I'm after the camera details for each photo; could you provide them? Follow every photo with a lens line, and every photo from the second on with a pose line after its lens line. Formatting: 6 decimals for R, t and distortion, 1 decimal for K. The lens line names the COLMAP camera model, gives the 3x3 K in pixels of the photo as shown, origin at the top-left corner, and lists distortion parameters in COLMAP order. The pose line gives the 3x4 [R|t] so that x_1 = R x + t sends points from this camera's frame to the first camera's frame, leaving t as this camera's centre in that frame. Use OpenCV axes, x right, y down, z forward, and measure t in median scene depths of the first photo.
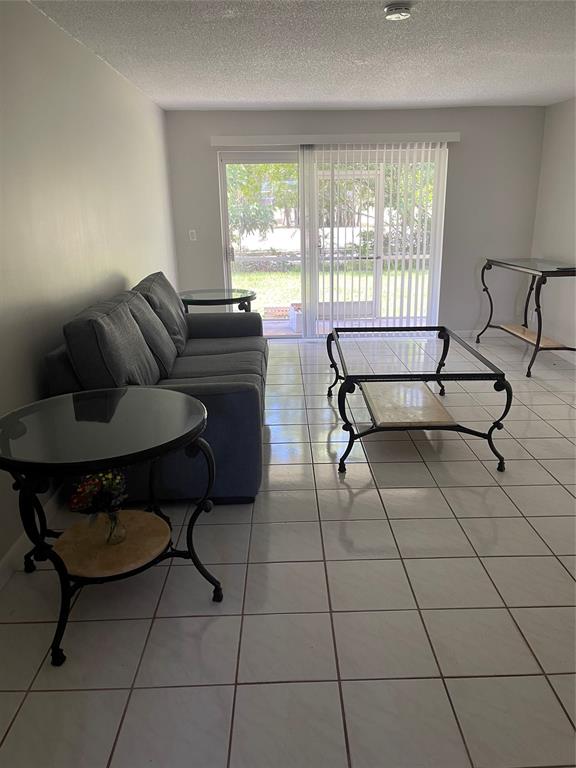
lens RADIAL K [[580.8, 0, 290.7], [0, 580.8, 388.8], [0, 0, 1]] dist [0.036643, -0.031701]
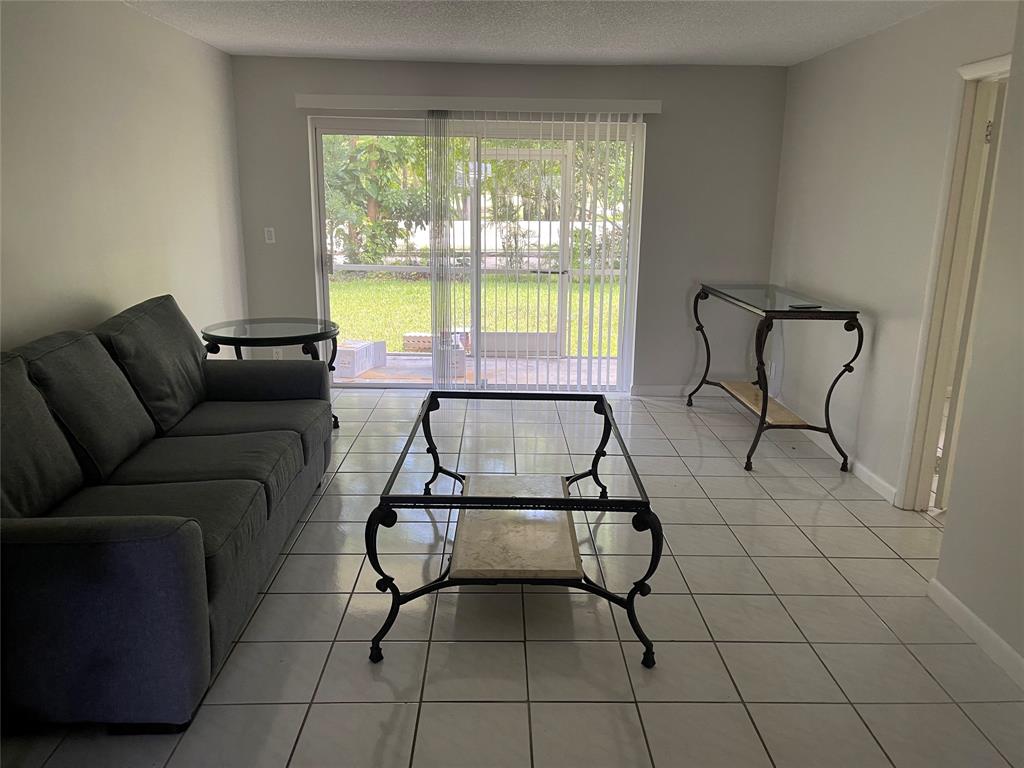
lens RADIAL K [[774.4, 0, 509.4], [0, 774.4, 378.8], [0, 0, 1]] dist [0.036643, -0.031701]
pose [[0.999556, 0.029116, 0.006303, 0.115637], [-0.028647, 0.997489, -0.064763, -0.050127], [-0.008173, 0.064554, 0.997881, 0.115458]]
